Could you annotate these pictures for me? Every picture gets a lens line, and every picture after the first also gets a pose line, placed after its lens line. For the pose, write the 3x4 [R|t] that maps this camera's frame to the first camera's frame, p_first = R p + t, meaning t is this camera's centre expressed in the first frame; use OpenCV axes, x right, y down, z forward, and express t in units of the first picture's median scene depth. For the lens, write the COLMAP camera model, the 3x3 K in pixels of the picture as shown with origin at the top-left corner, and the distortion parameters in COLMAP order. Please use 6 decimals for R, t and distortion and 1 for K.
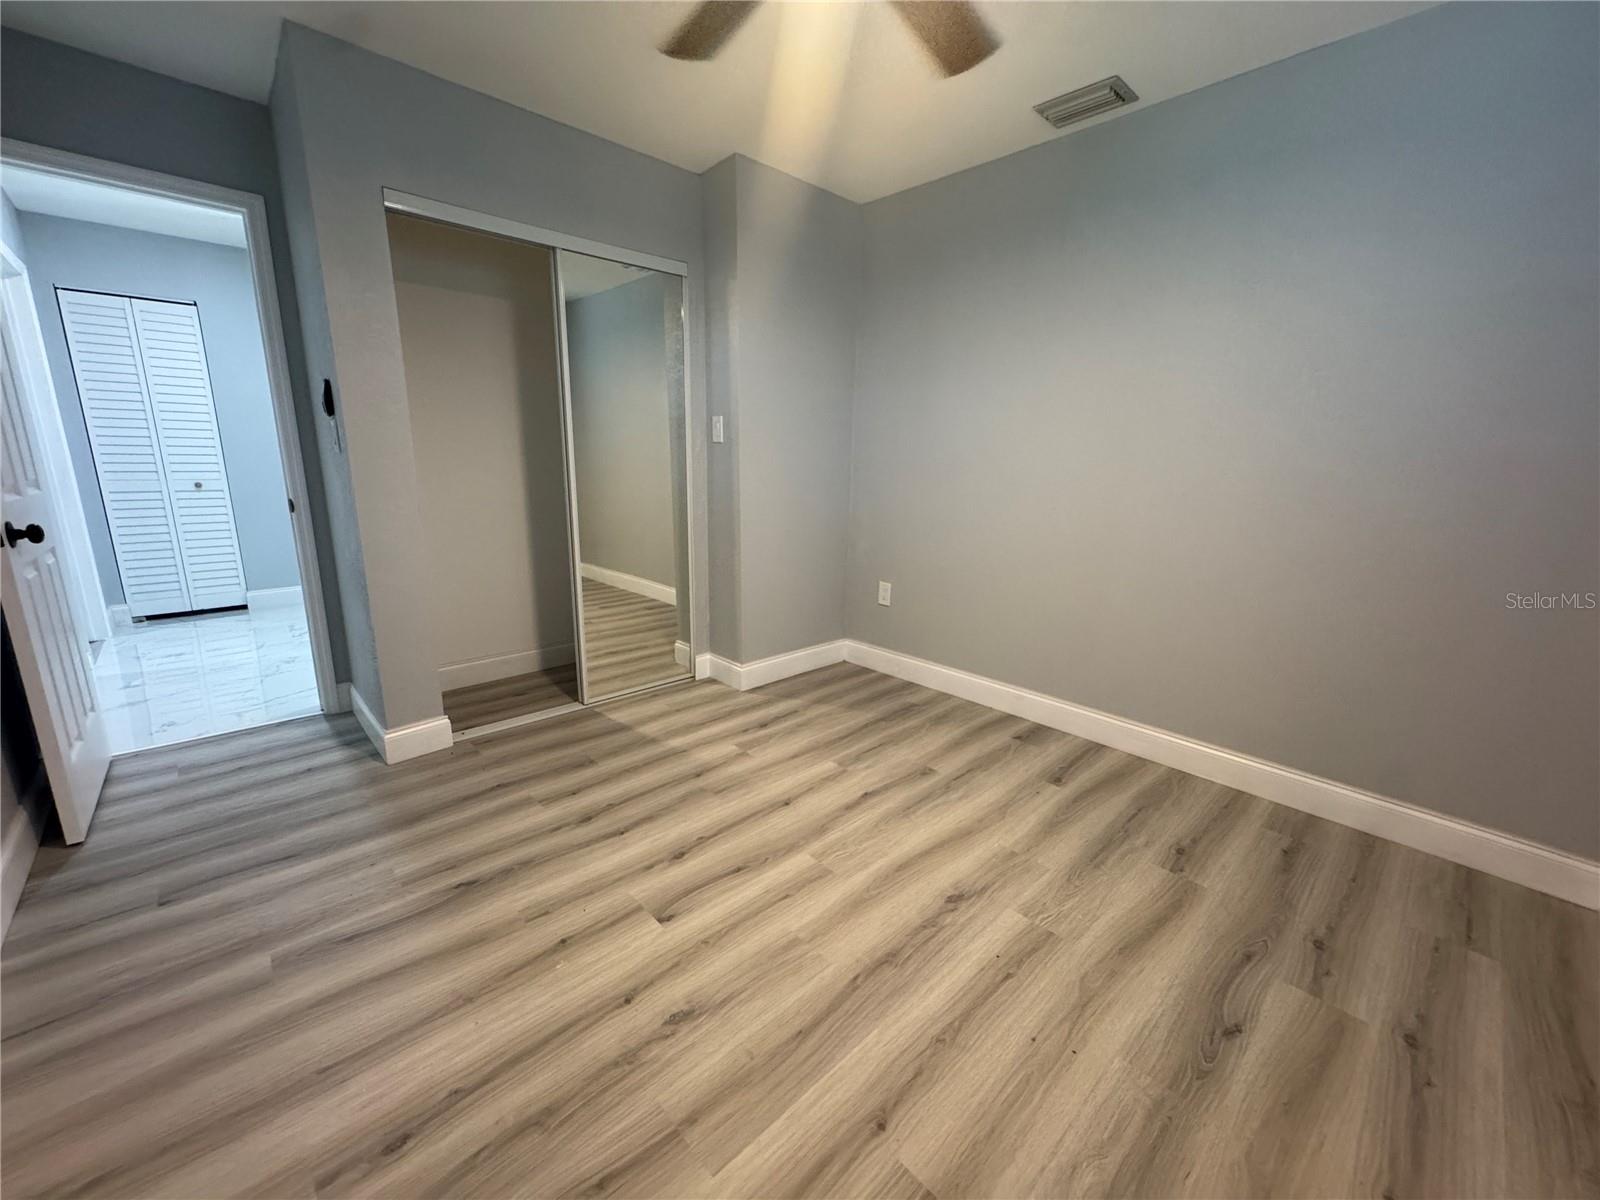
lens RADIAL K [[641.0, 0, 801.3], [0, 641.0, 601.8], [0, 0, 1]] dist [-0.001373, 0.000048]
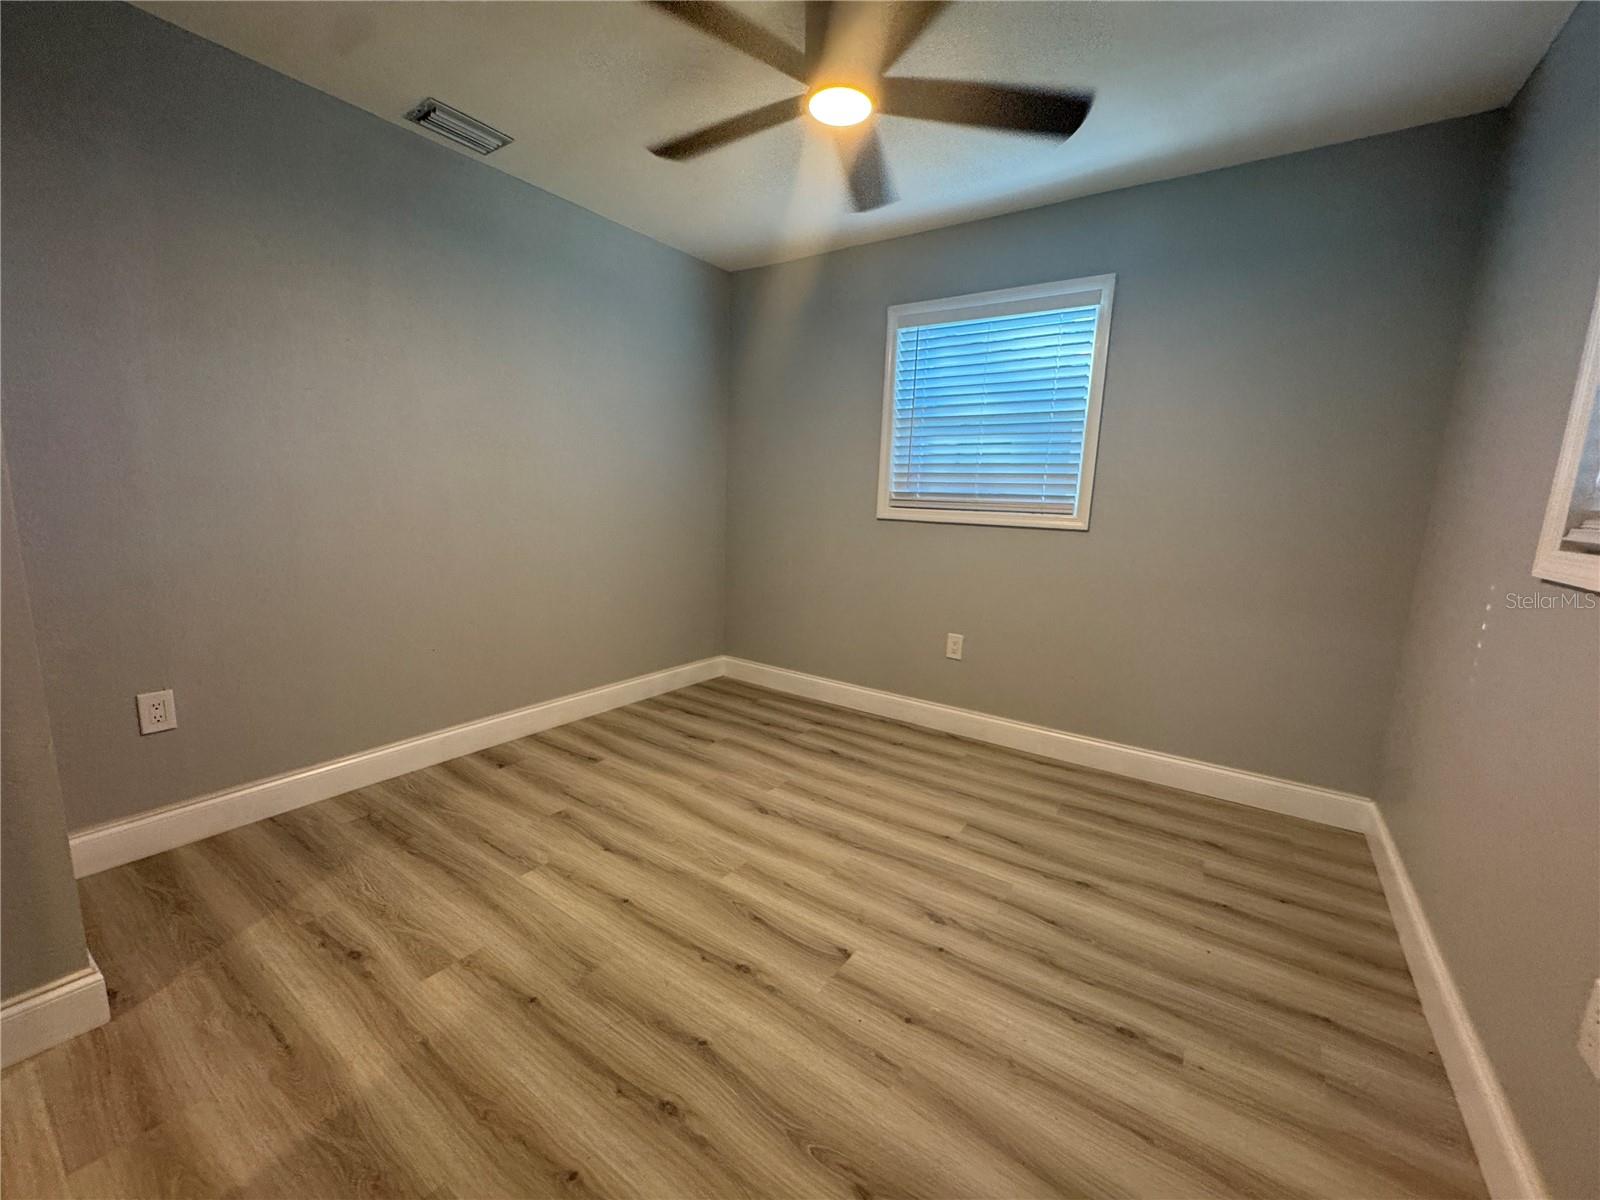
lens RADIAL K [[641.0, 0, 801.3], [0, 641.0, 601.8], [0, 0, 1]] dist [-0.001373, 0.000048]
pose [[-0.206844, -0.190902, 0.959569, -0.789941], [0.181563, 0.956253, 0.229380, -0.203775], [-0.961380, 0.221667, -0.163134, 0.828054]]
